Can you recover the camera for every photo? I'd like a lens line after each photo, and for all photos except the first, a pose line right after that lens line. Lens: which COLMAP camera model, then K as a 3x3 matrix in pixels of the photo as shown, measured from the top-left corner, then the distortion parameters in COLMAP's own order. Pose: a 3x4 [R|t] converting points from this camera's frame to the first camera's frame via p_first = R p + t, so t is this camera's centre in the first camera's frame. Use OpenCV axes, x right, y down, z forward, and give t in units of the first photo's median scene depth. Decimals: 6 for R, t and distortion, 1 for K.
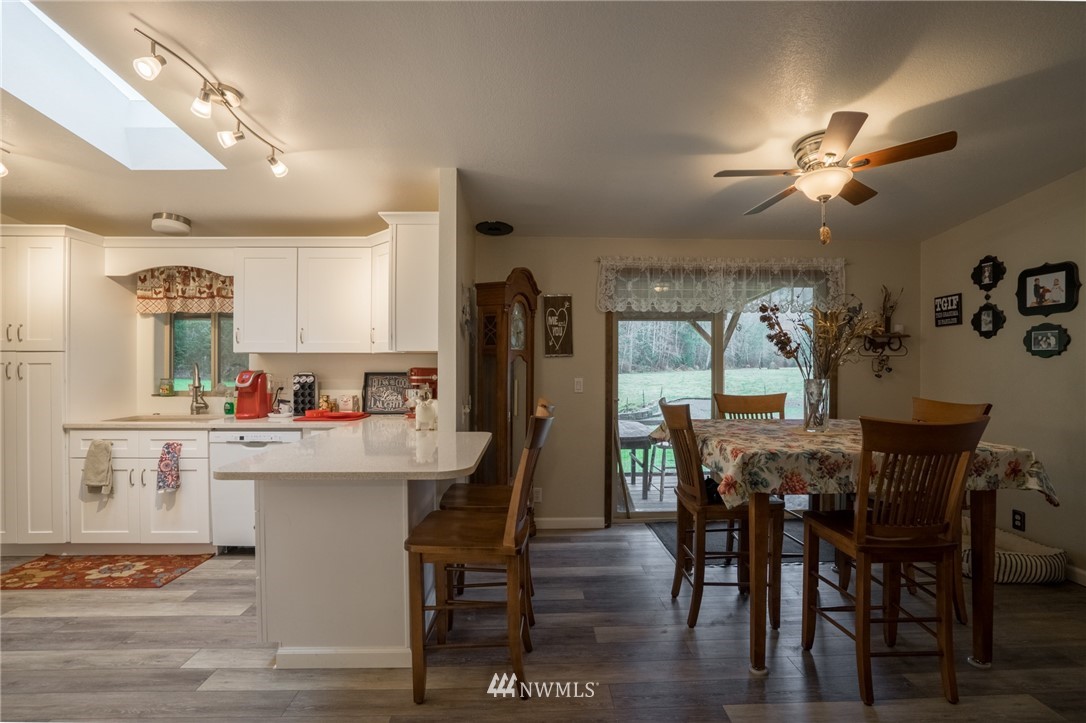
lens RADIAL K [[498.0, 0, 553.0], [0, 498.0, 376.8], [0, 0, 1]] dist [-0.026538, 0.010413]
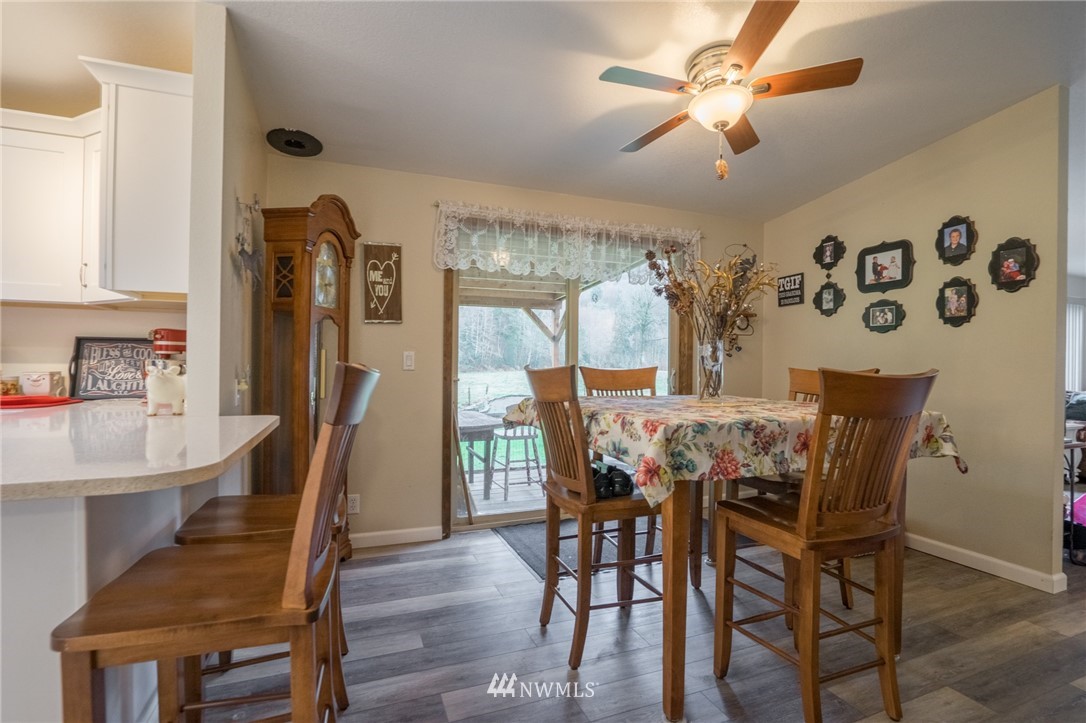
lens RADIAL K [[498.0, 0, 543.5], [0, 498.0, 374.1], [0, 0, 1]] dist [-0.026538, 0.010413]
pose [[0.945069, 0.006831, 0.326799, -0.007147], [-0.005401, 0.999971, -0.005282, 0.056520], [-0.326826, 0.003226, 0.945079, 0.255379]]
